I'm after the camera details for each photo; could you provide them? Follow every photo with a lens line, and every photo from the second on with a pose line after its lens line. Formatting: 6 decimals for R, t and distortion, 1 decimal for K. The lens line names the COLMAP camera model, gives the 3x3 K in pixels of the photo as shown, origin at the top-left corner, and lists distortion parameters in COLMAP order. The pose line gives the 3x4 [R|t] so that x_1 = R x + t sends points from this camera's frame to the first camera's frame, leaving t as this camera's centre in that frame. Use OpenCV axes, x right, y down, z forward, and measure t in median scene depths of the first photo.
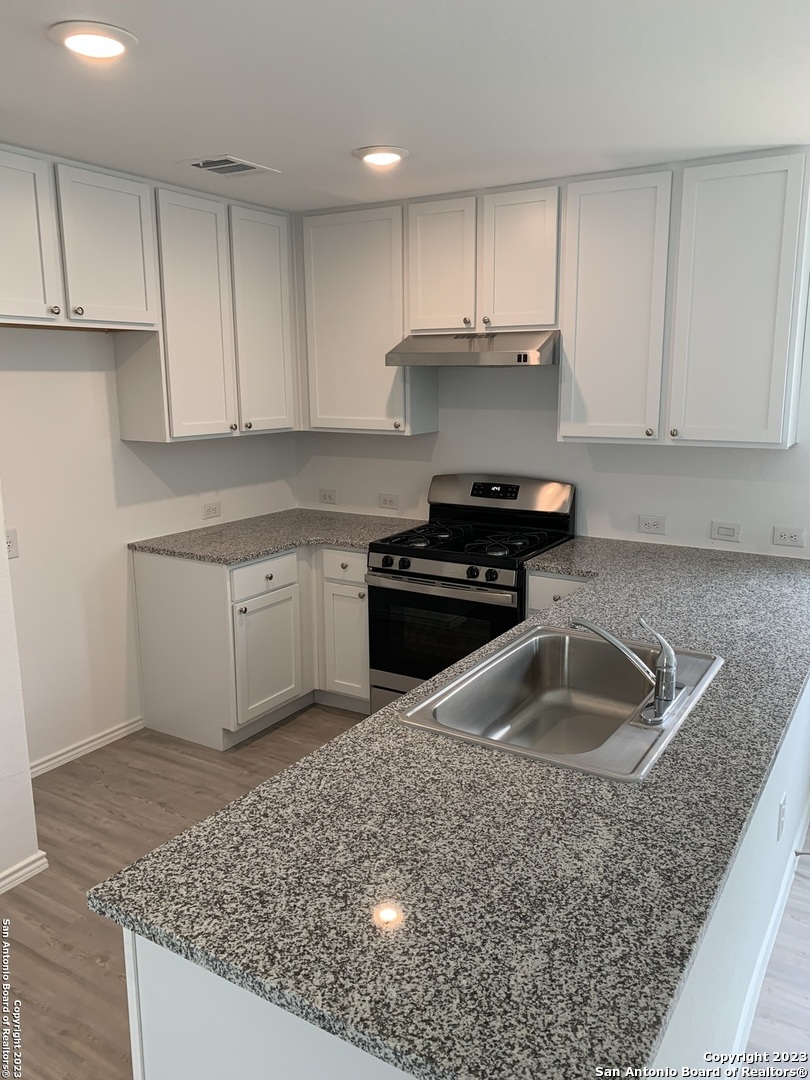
lens RADIAL K [[814.2, 0, 416.5], [0, 814.2, 533.1], [0, 0, 1]] dist [0.084893, -0.188237]
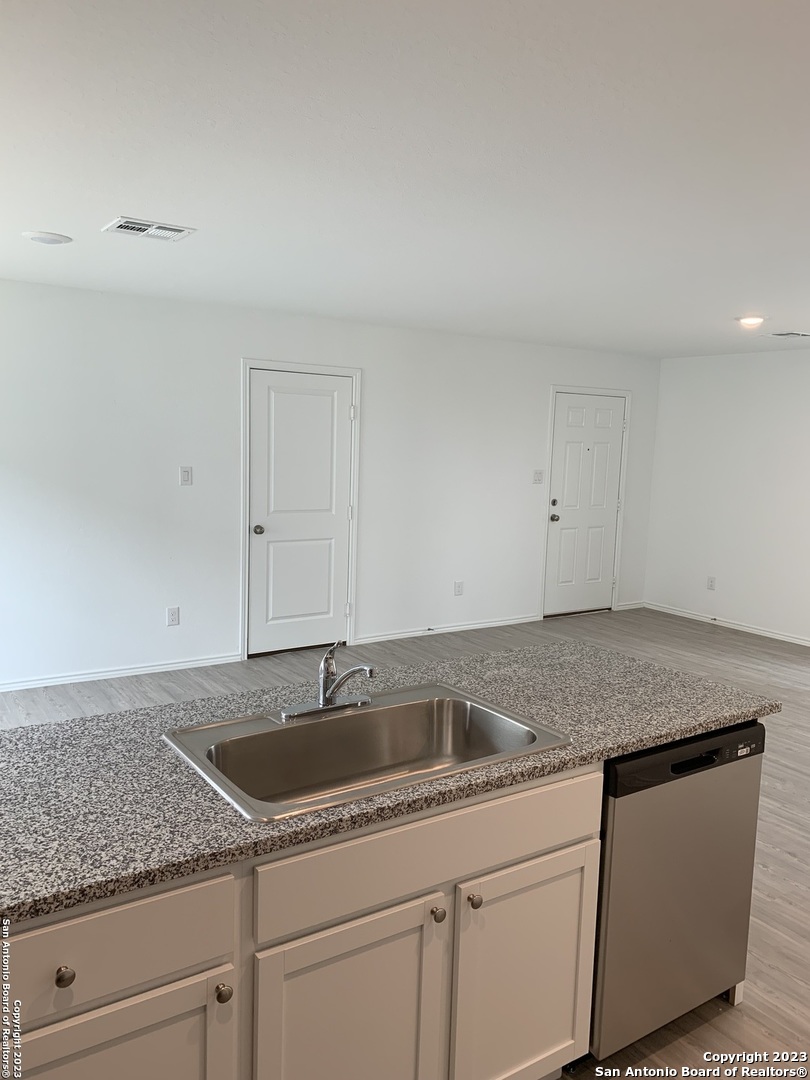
lens RADIAL K [[814.2, 0, 416.5], [0, 814.2, 533.1], [0, 0, 1]] dist [0.084893, -0.188237]
pose [[-0.912521, -0.070407, 0.402924, -0.125815], [0.052506, 0.956761, 0.286097, -0.174515], [-0.405645, 0.282225, -0.869368, 0.976350]]
